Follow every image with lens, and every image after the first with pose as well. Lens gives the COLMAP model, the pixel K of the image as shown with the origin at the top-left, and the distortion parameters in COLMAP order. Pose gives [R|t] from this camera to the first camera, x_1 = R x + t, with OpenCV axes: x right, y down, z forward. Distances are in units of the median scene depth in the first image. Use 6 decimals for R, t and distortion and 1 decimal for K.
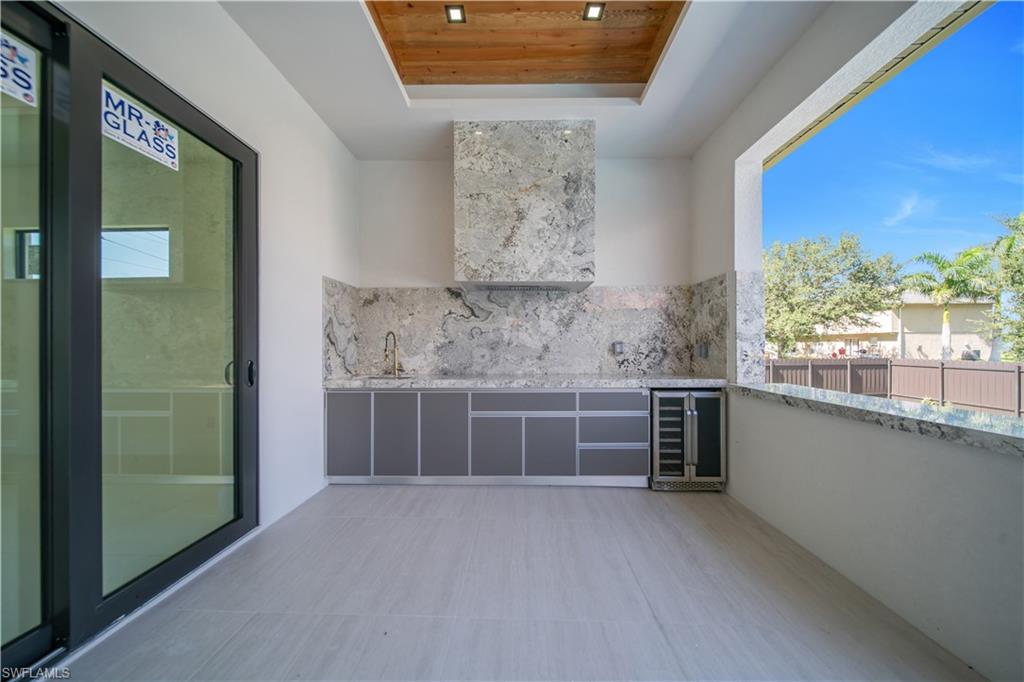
lens RADIAL K [[354.1, 0, 514.9], [0, 354.1, 346.8], [0, 0, 1]] dist [-0.000531, -0.000101]
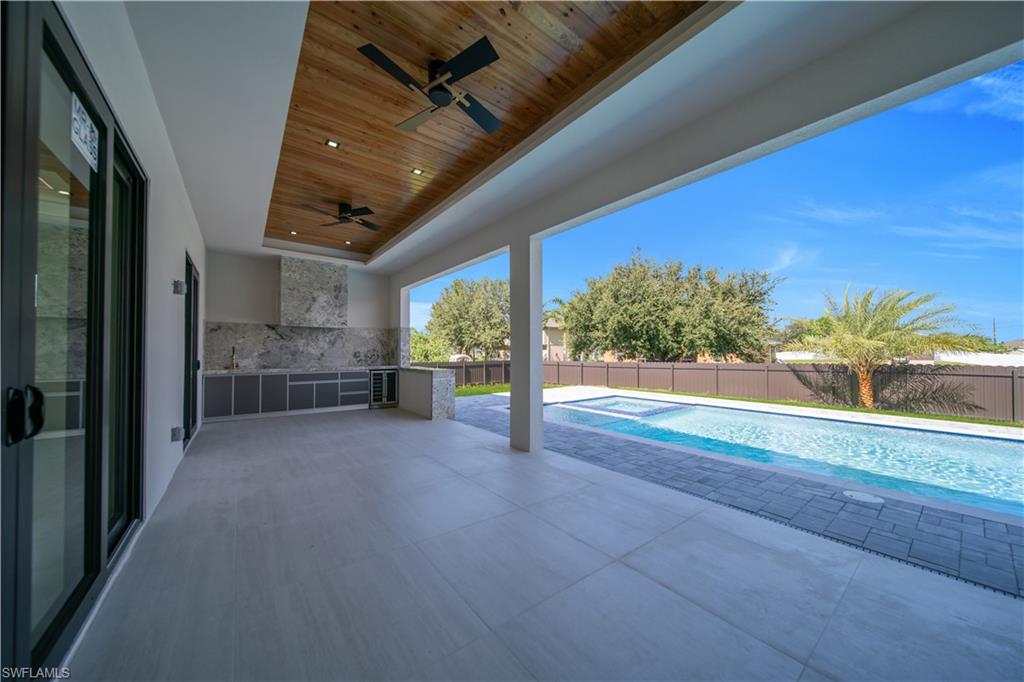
lens RADIAL K [[354.1, 0, 514.9], [0, 354.1, 346.8], [0, 0, 1]] dist [-0.000531, -0.000101]
pose [[0.779021, 0.010643, 0.626907, -0.353486], [0.001707, 0.999816, -0.019094, -0.001052], [-0.626995, 0.015945, 0.778860, -1.430399]]
